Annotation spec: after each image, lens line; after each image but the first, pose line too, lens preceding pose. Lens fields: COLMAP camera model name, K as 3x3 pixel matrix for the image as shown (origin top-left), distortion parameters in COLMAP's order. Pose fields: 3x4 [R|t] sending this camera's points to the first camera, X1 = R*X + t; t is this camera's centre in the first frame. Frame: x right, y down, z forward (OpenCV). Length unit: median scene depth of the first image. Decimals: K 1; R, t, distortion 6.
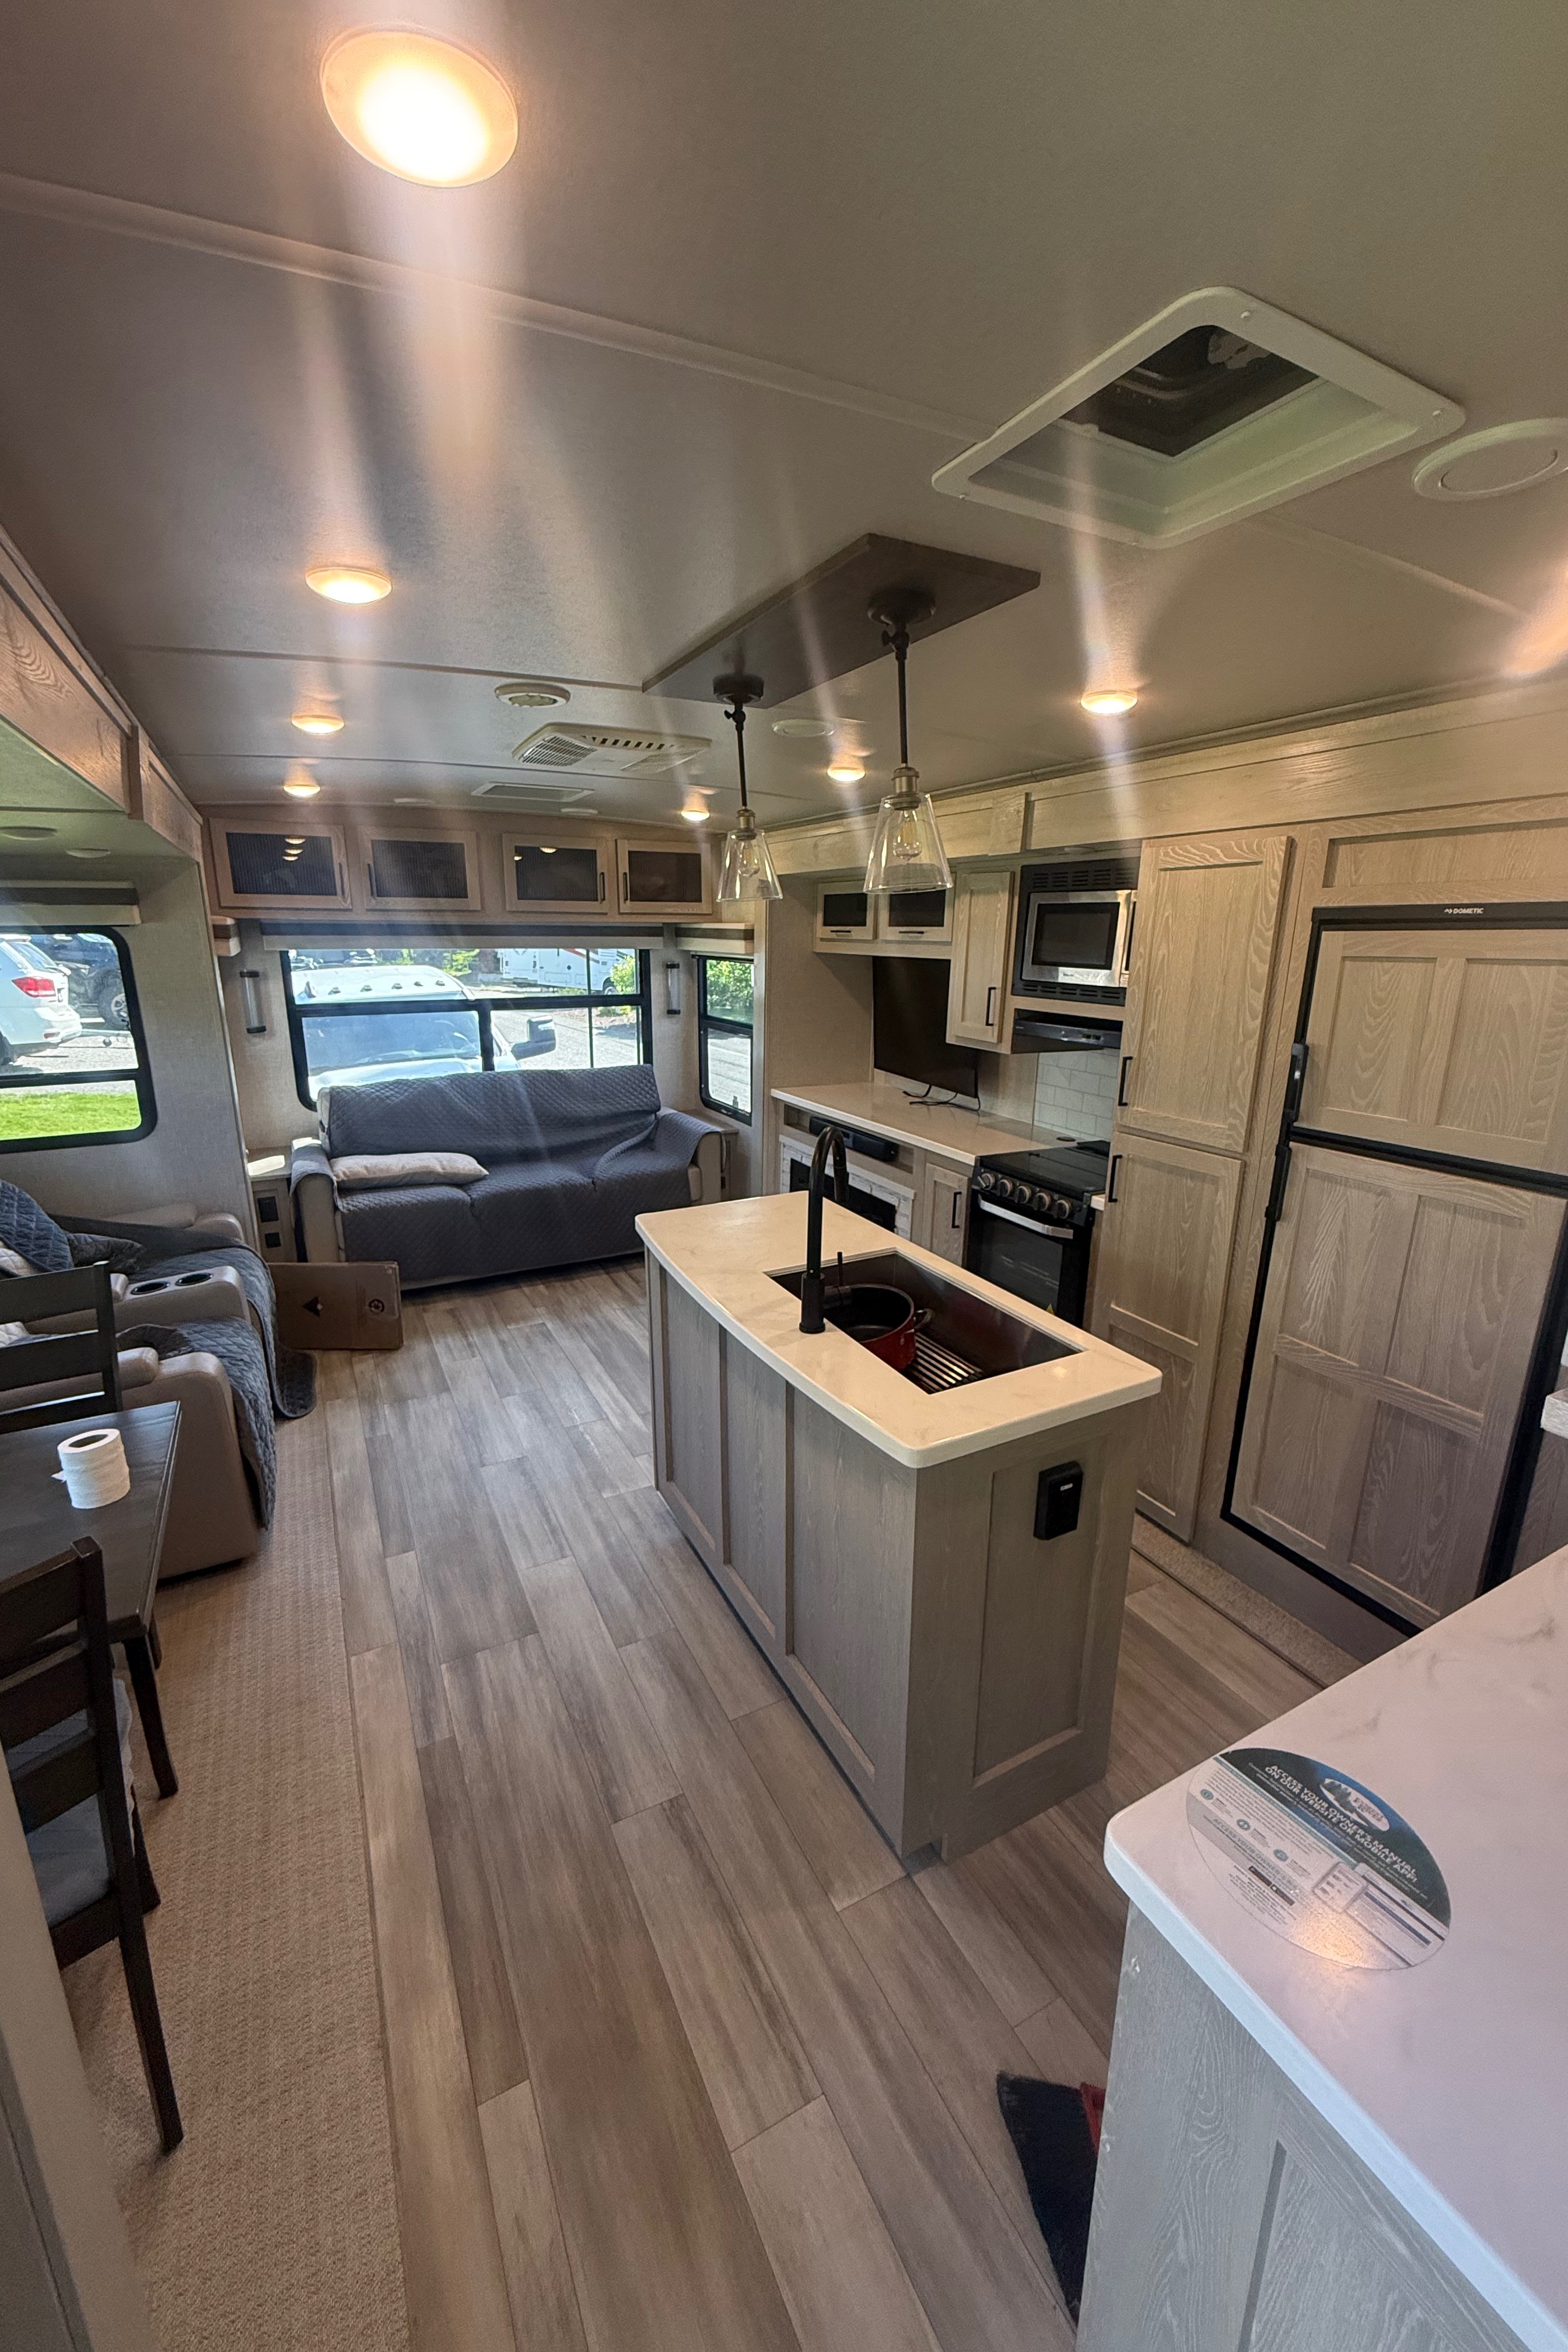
lens RADIAL K [[937.3, 0, 786.5], [0, 937.3, 1168.5], [0, 0, 1]] dist [-0.000863, 0.000034]
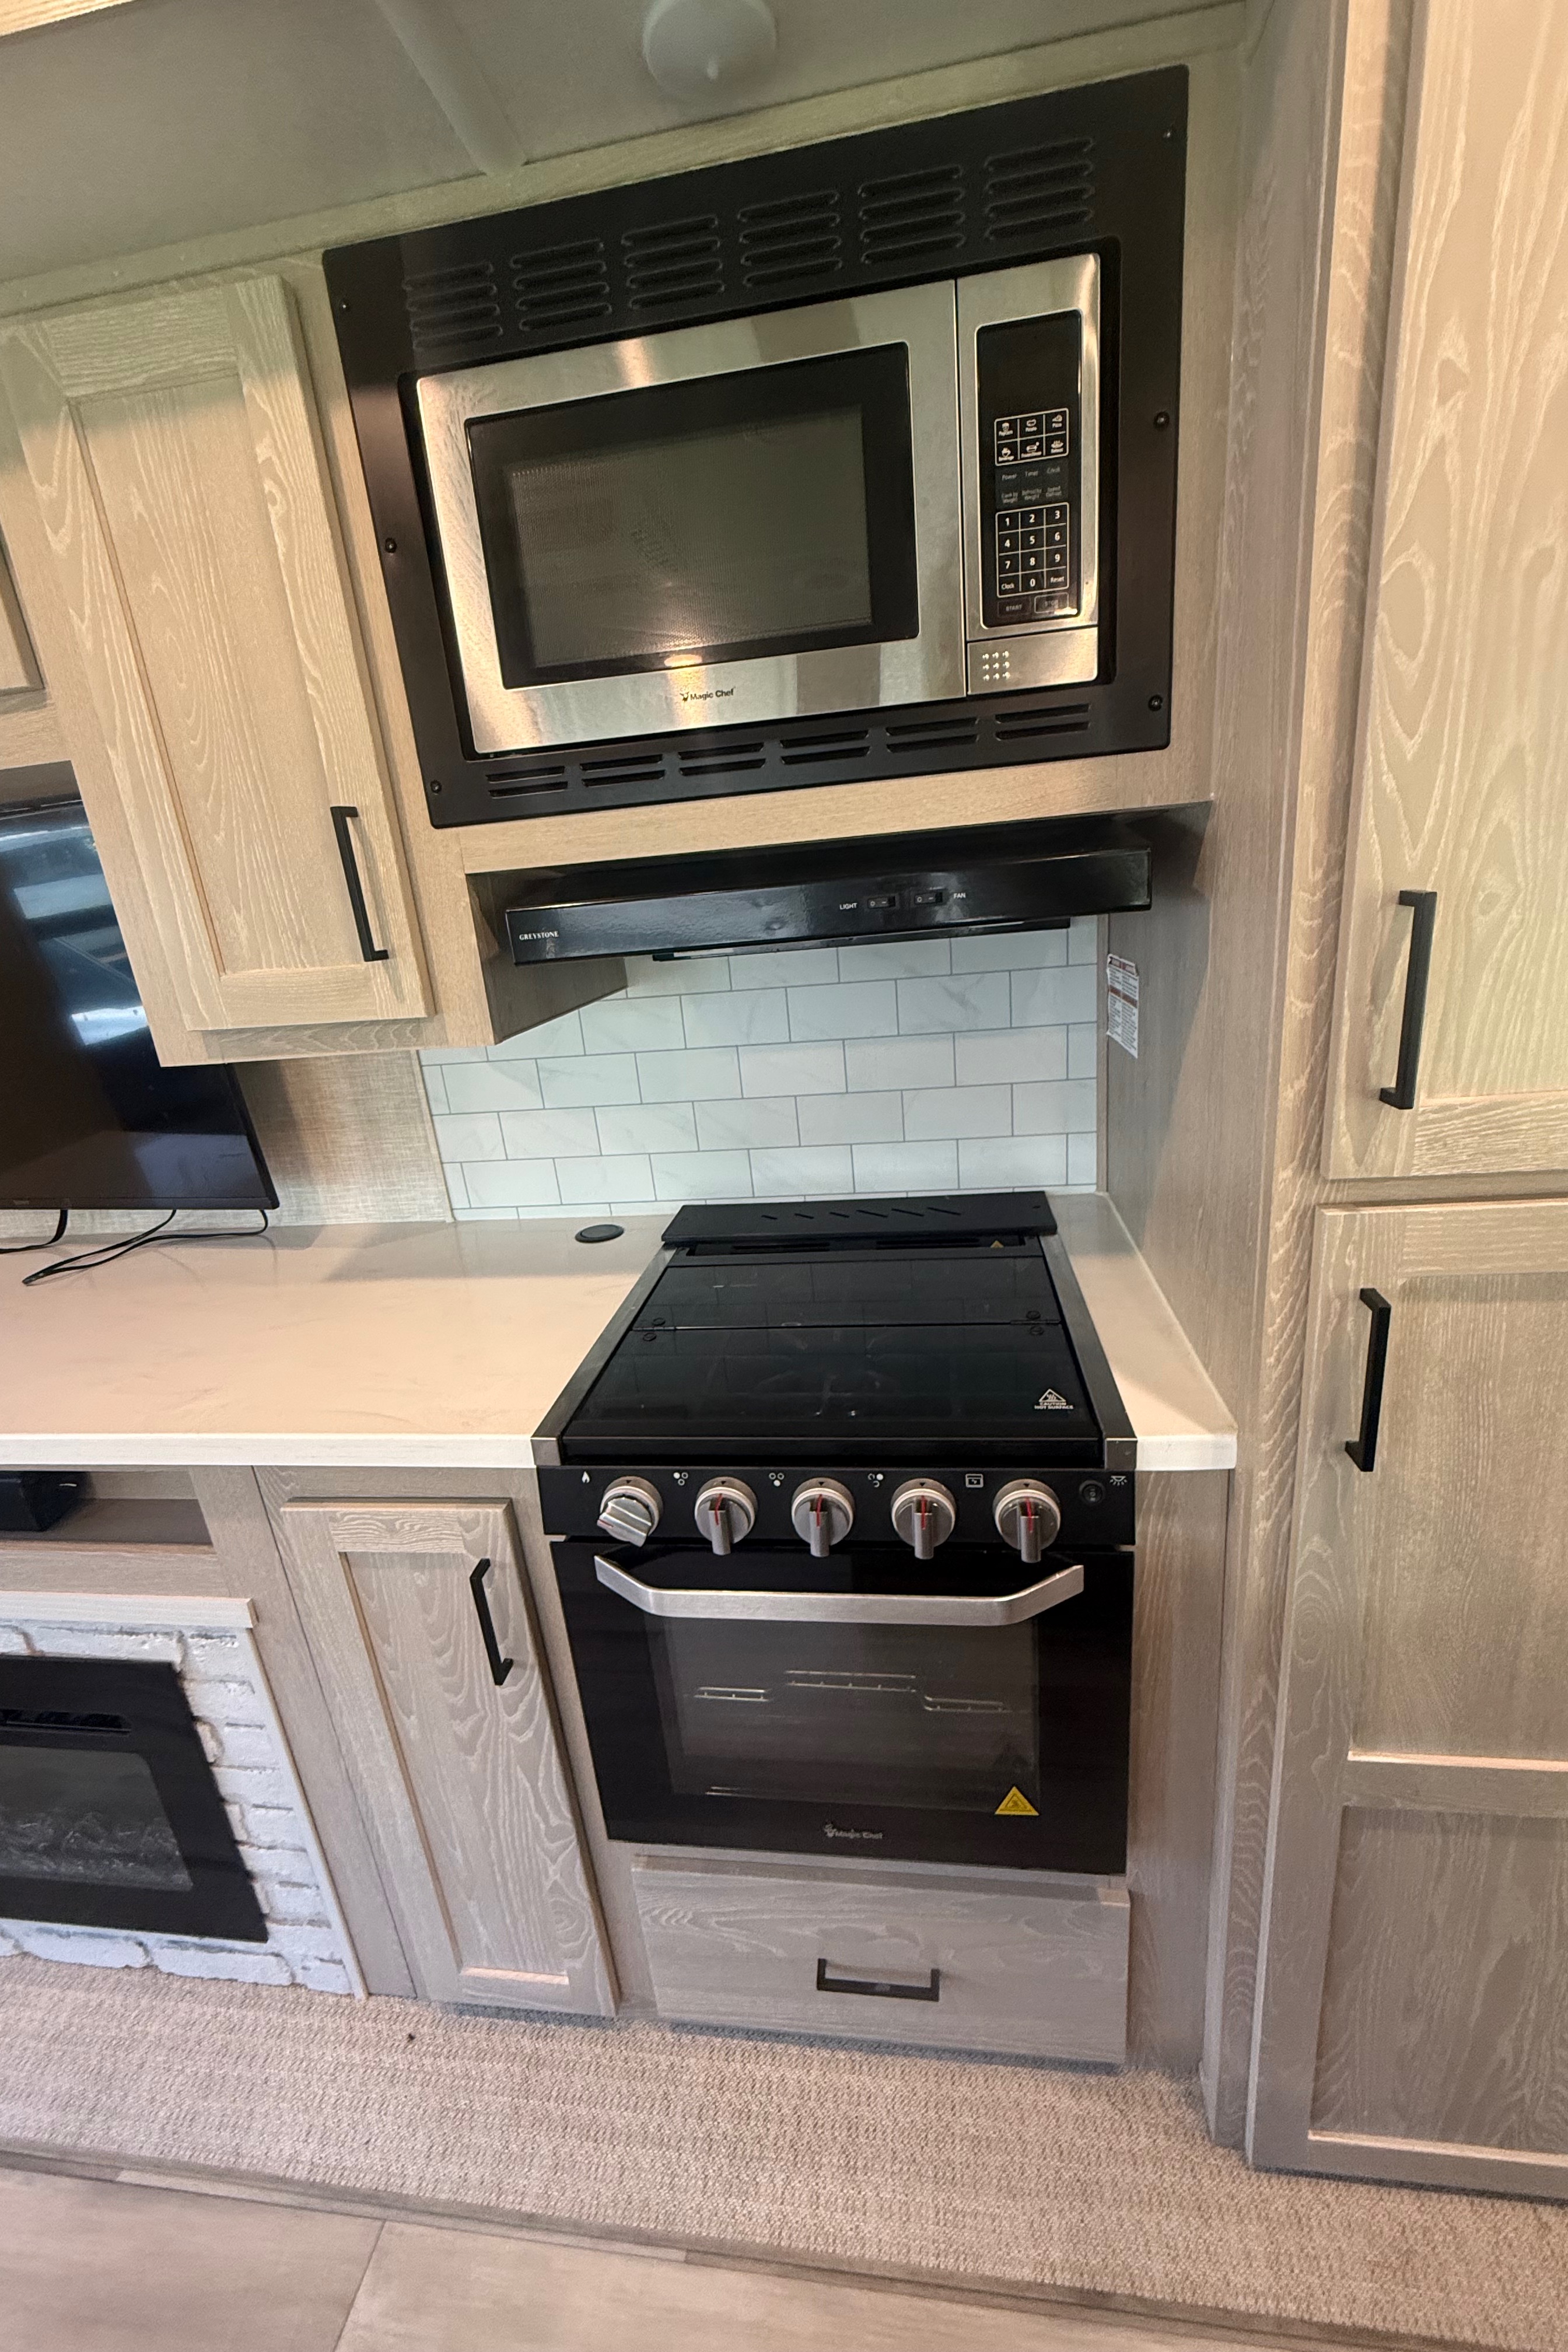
lens RADIAL K [[941.5, 0, 790.8], [0, 941.5, 1170.3], [0, 0, 1]] dist [0.000652, 0.000197]
pose [[0.574436, -0.316915, 0.754711, 0.060930], [0.296497, 0.939957, 0.169029, -0.101908], [-0.762963, 0.126673, 0.633909, 0.715838]]
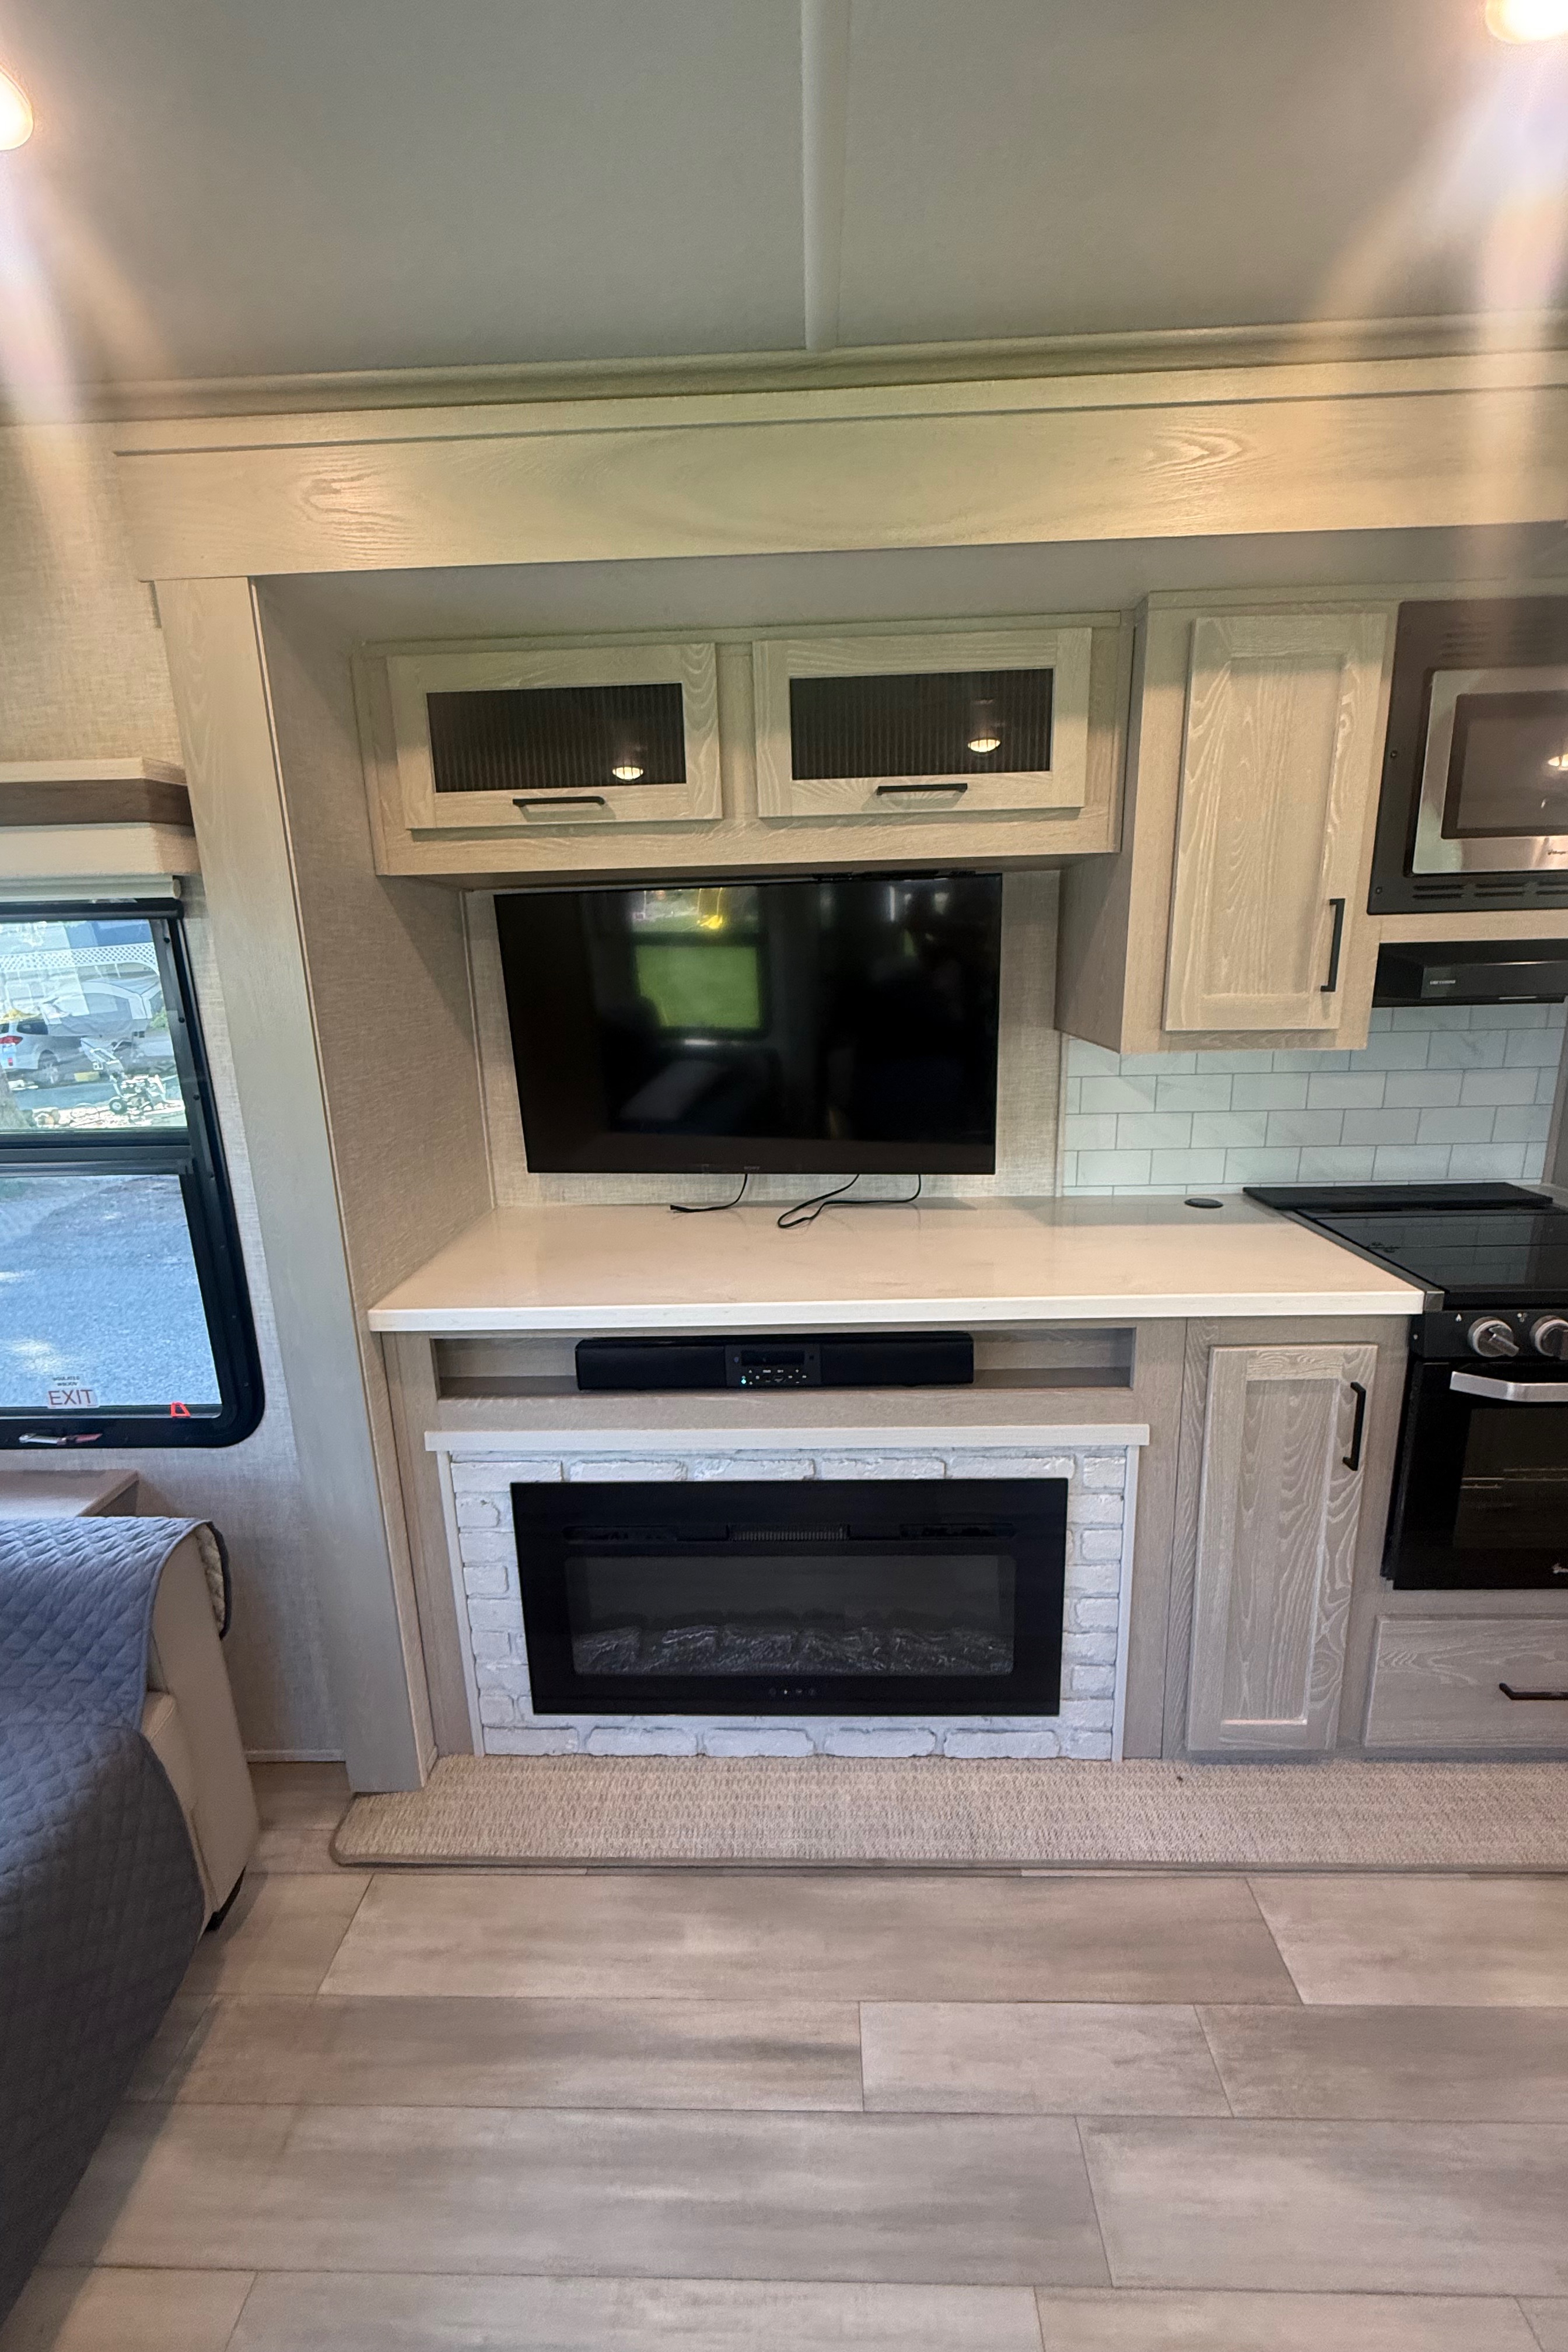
lens RADIAL K [[937.3, 0, 786.5], [0, 937.3, 1168.5], [0, 0, 1]] dist [-0.000863, 0.000034]
pose [[0.487764, -0.227506, 0.842809, -0.268633], [0.247454, 0.961878, 0.116437, -0.176885], [-0.837170, 0.151763, 0.525466, 0.949227]]
